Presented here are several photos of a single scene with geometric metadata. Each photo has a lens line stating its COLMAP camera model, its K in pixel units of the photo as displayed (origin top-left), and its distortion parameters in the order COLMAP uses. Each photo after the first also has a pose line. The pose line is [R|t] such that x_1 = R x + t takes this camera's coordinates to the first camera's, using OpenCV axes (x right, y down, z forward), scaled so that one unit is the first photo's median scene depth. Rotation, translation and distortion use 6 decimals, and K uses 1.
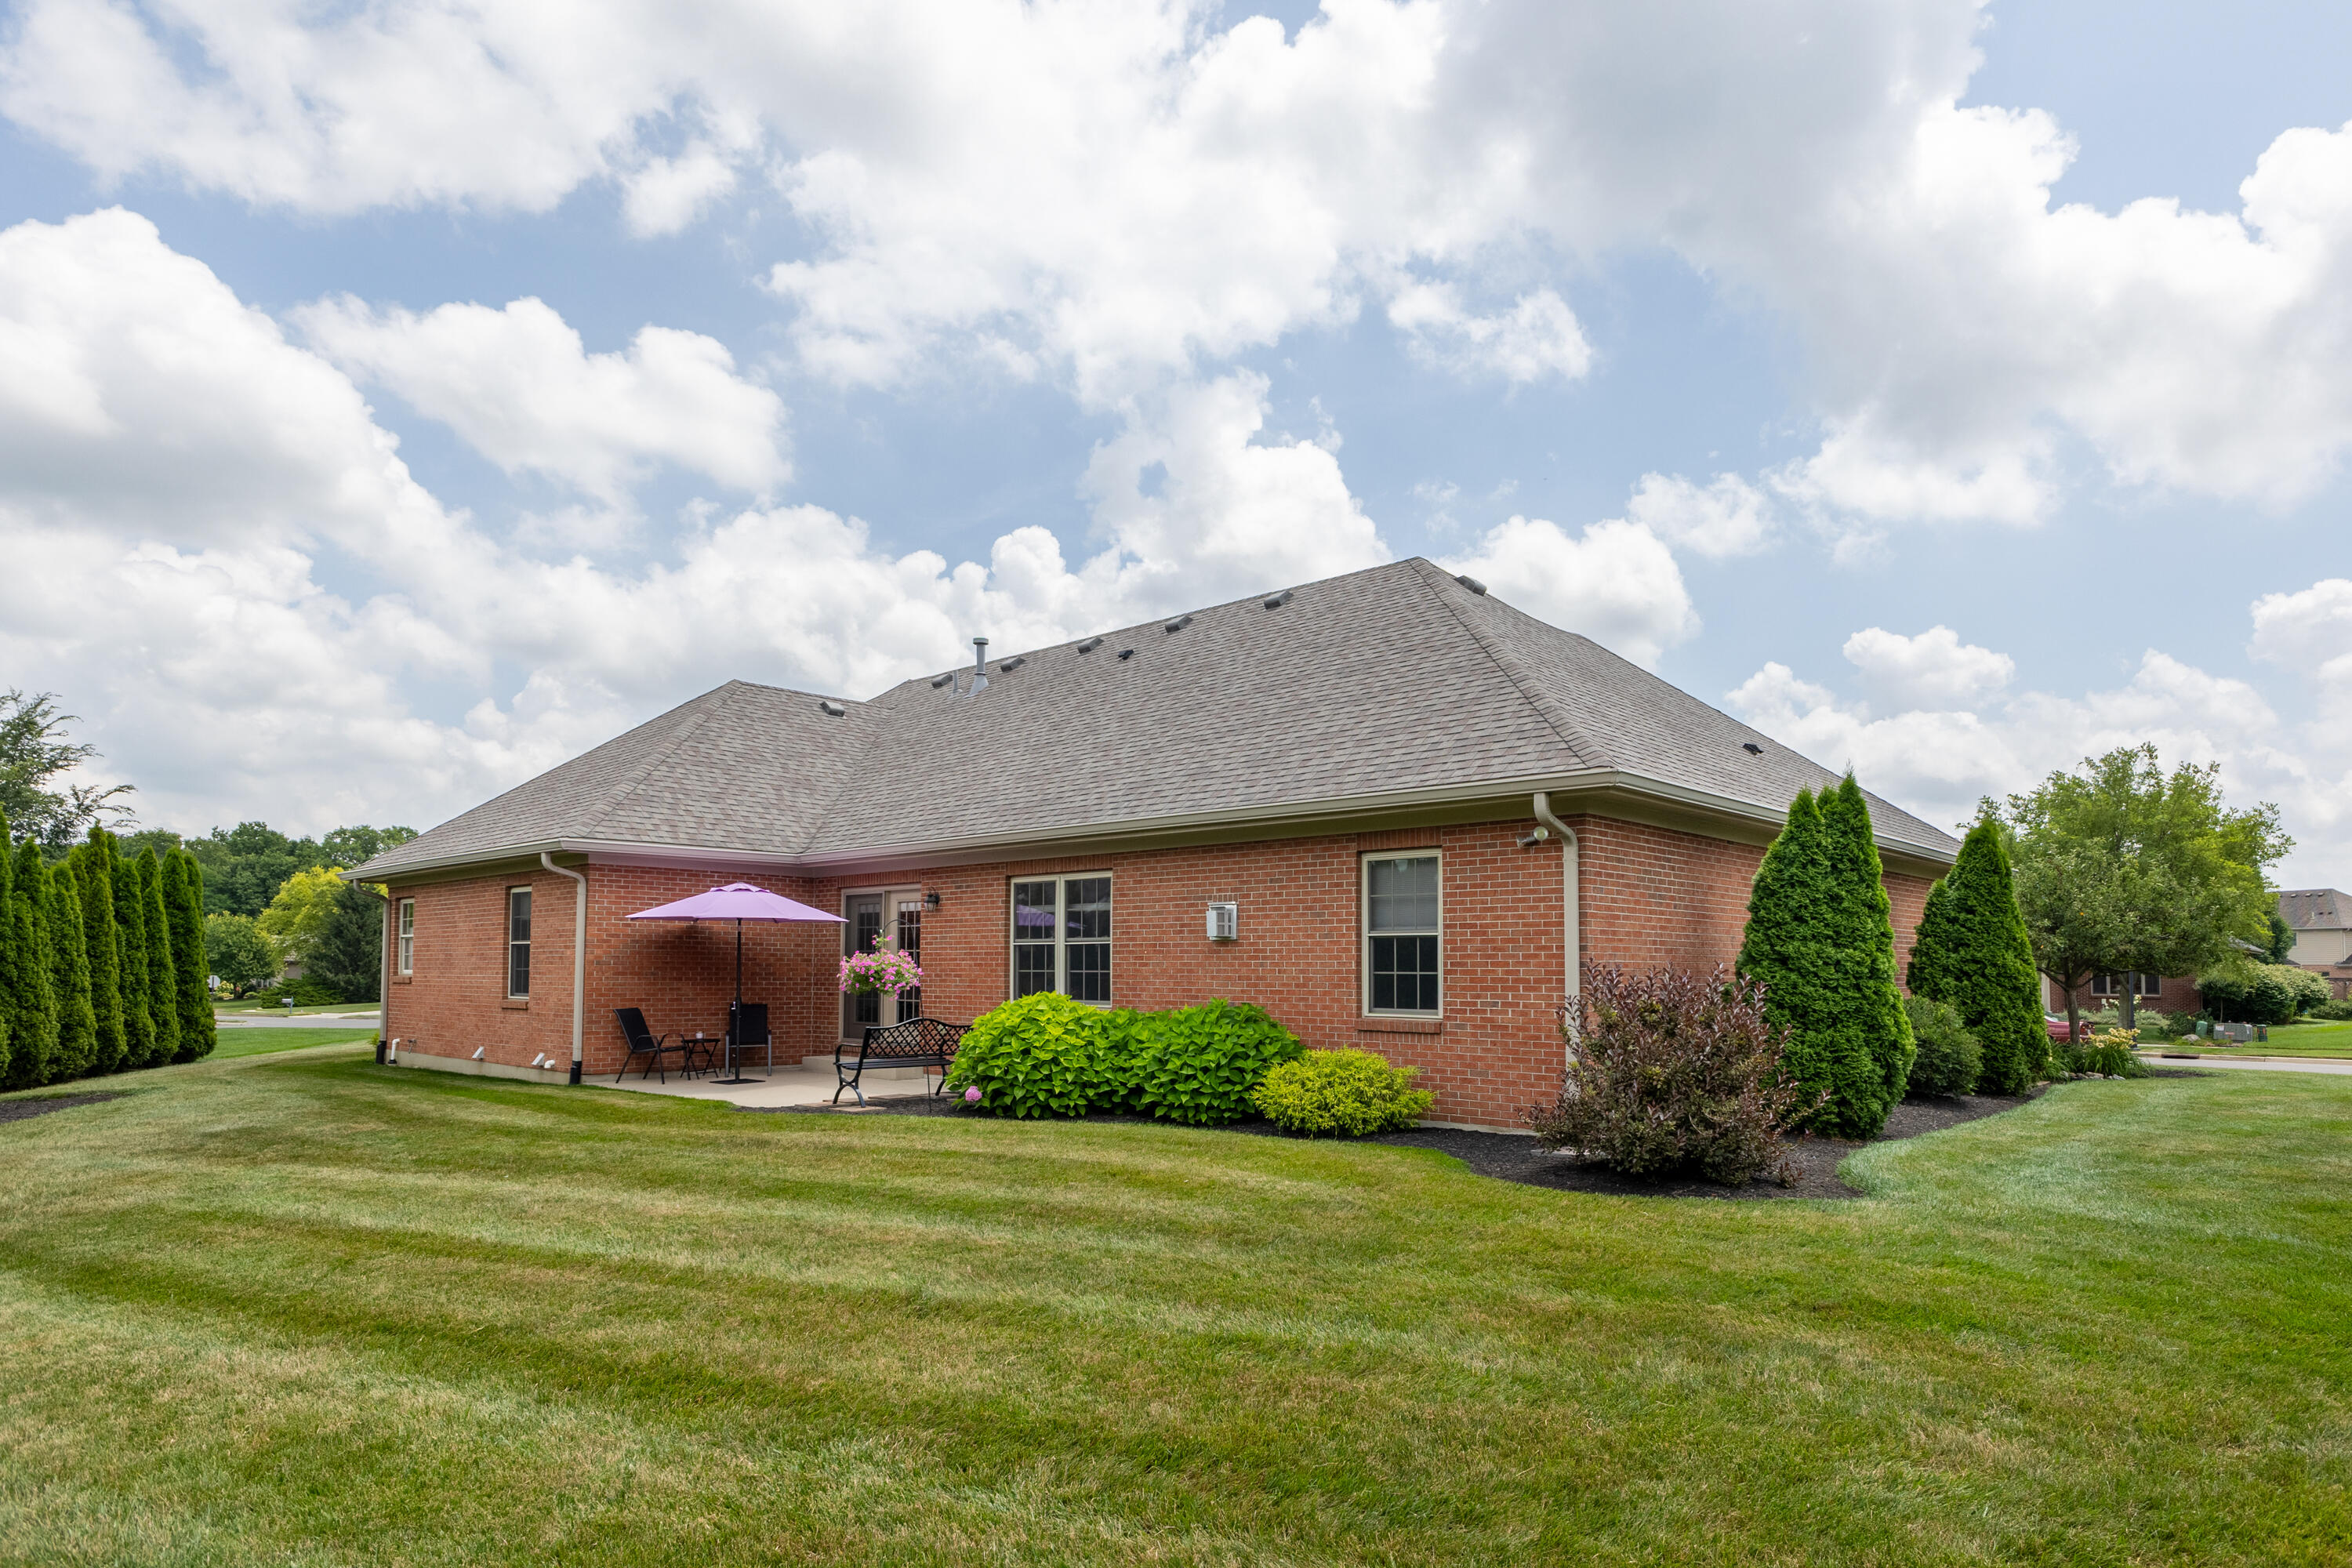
lens RADIAL K [[1381.0, 0, 1185.7], [0, 1381.0, 788.8], [0, 0, 1]] dist [0.013170, -0.000143]
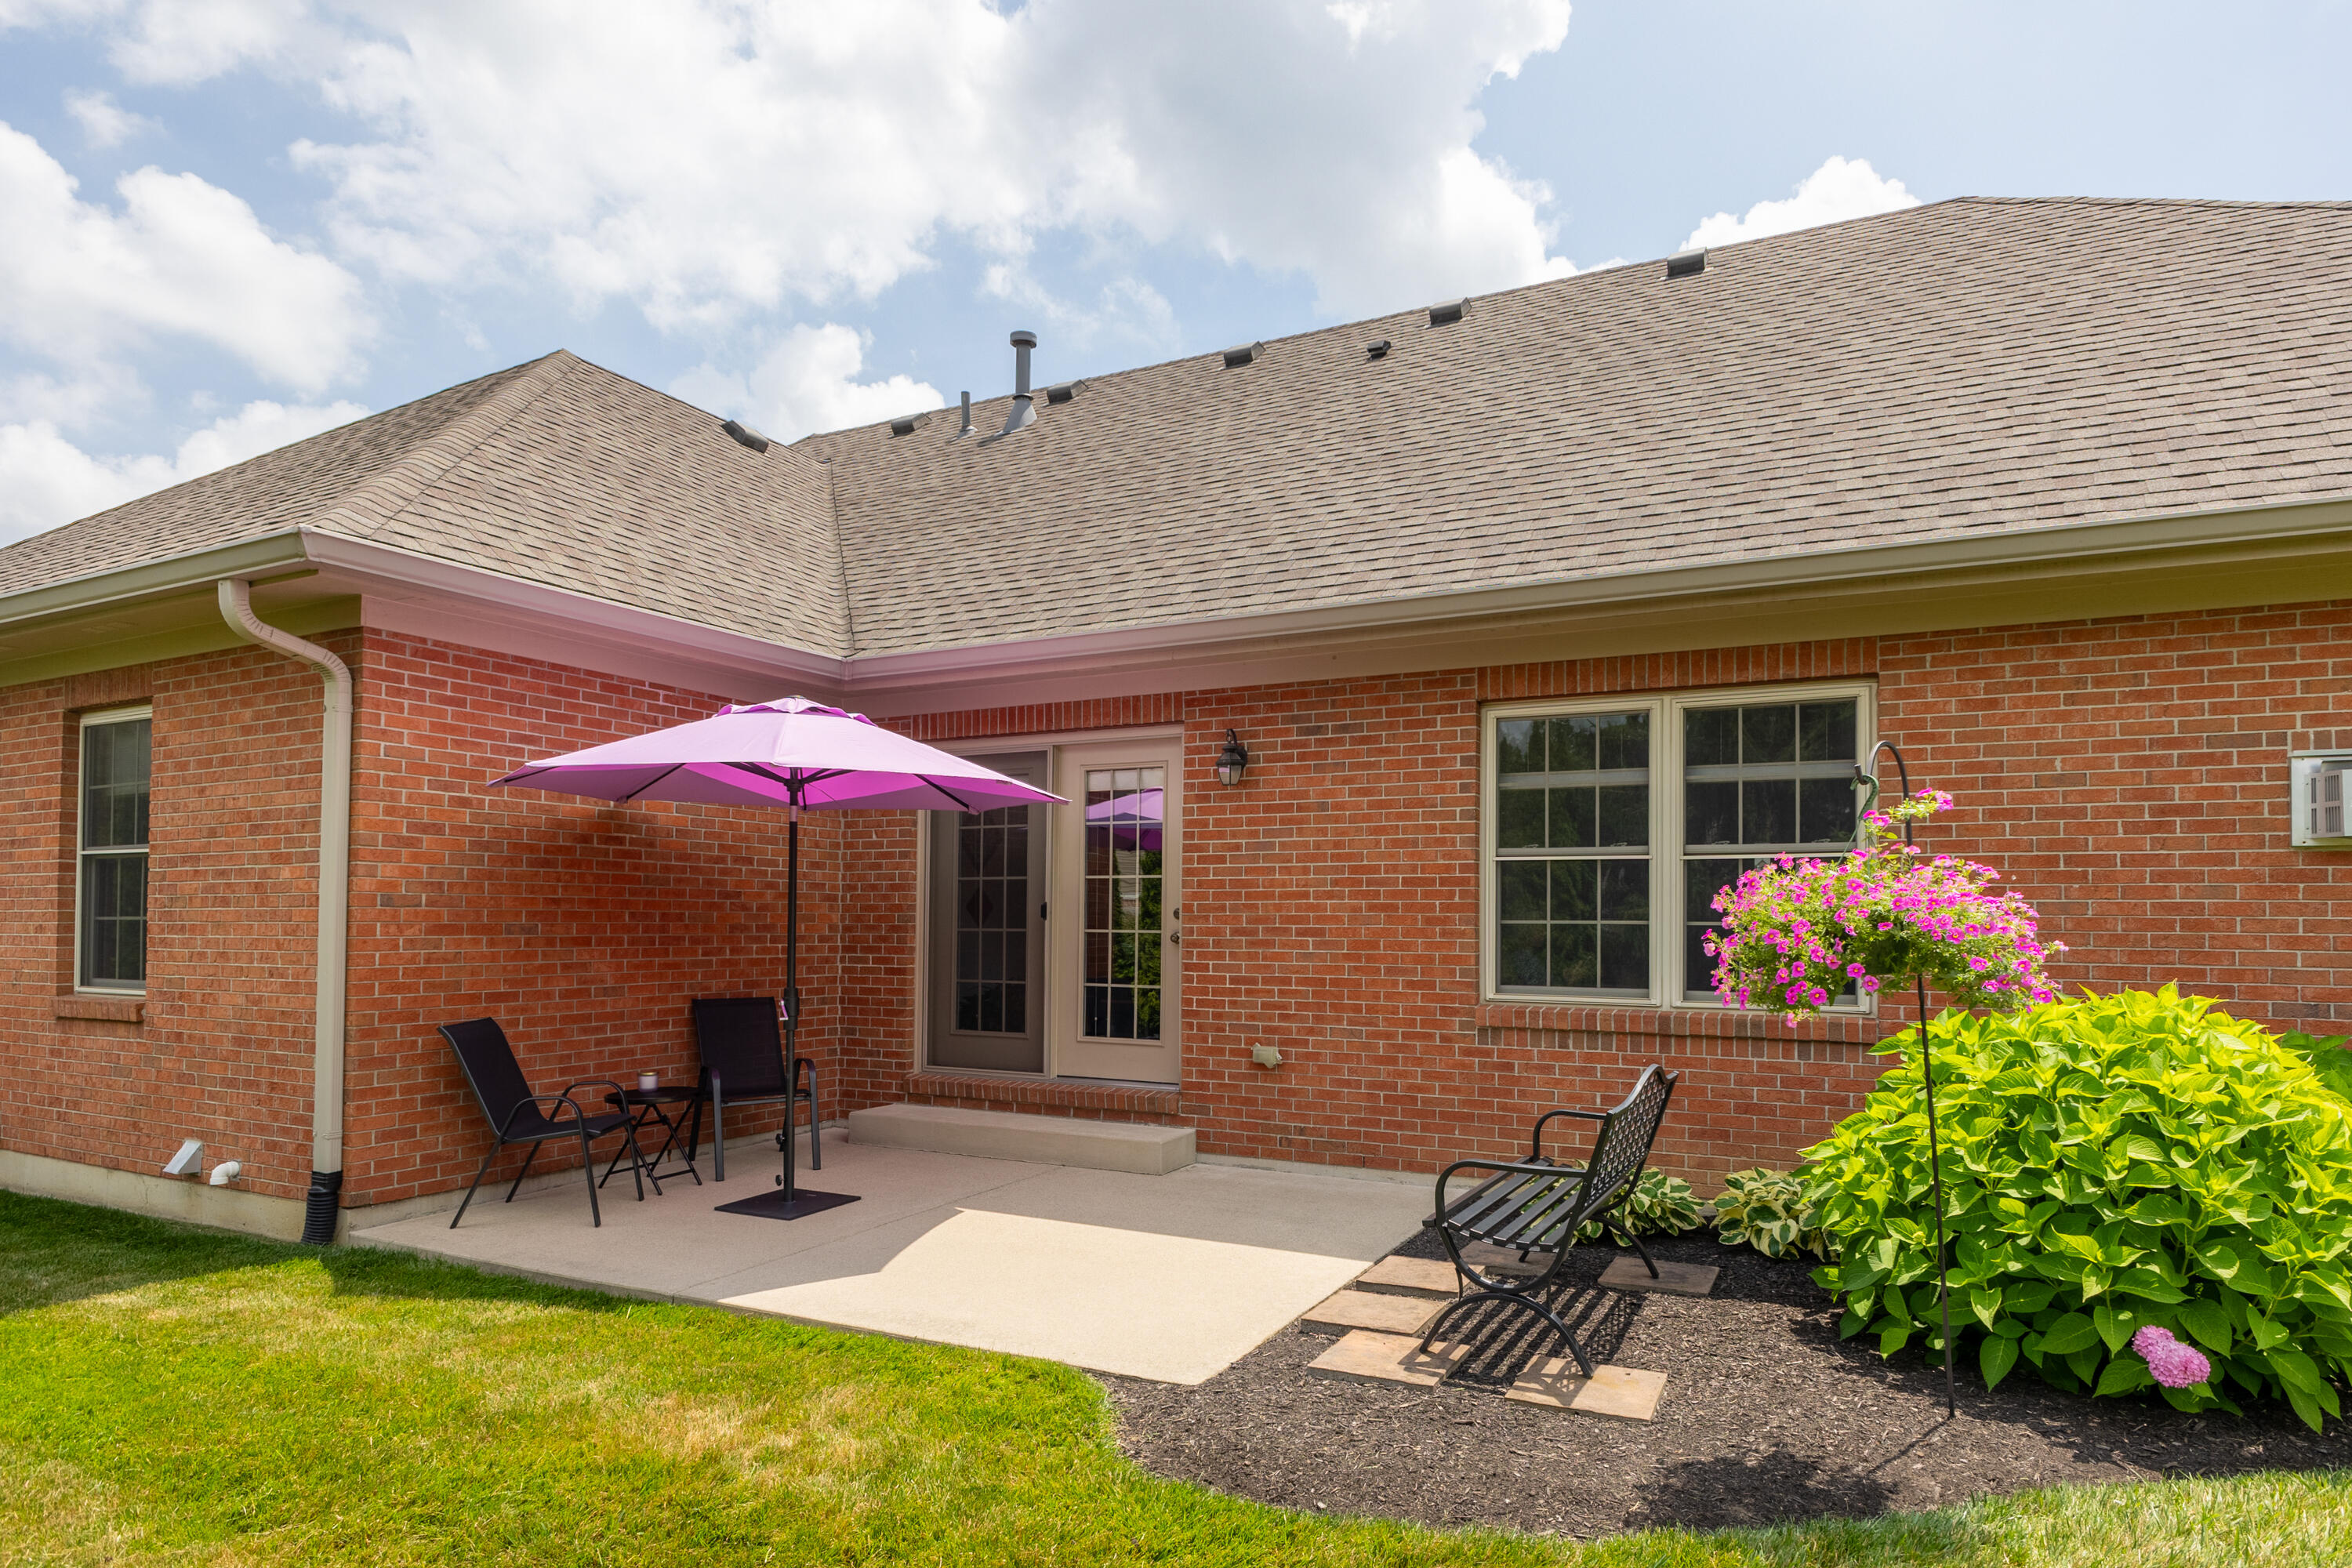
lens RADIAL K [[1329.2, 0, 1168.6], [0, 1329.2, 784.4], [0, 0, 1]] dist [-0.018017, 0.001378]
pose [[0.956221, 0.024694, 0.291603, -0.321414], [-0.035638, 0.998843, 0.032279, 0.074053], [-0.290468, -0.041257, 0.955995, 0.591399]]
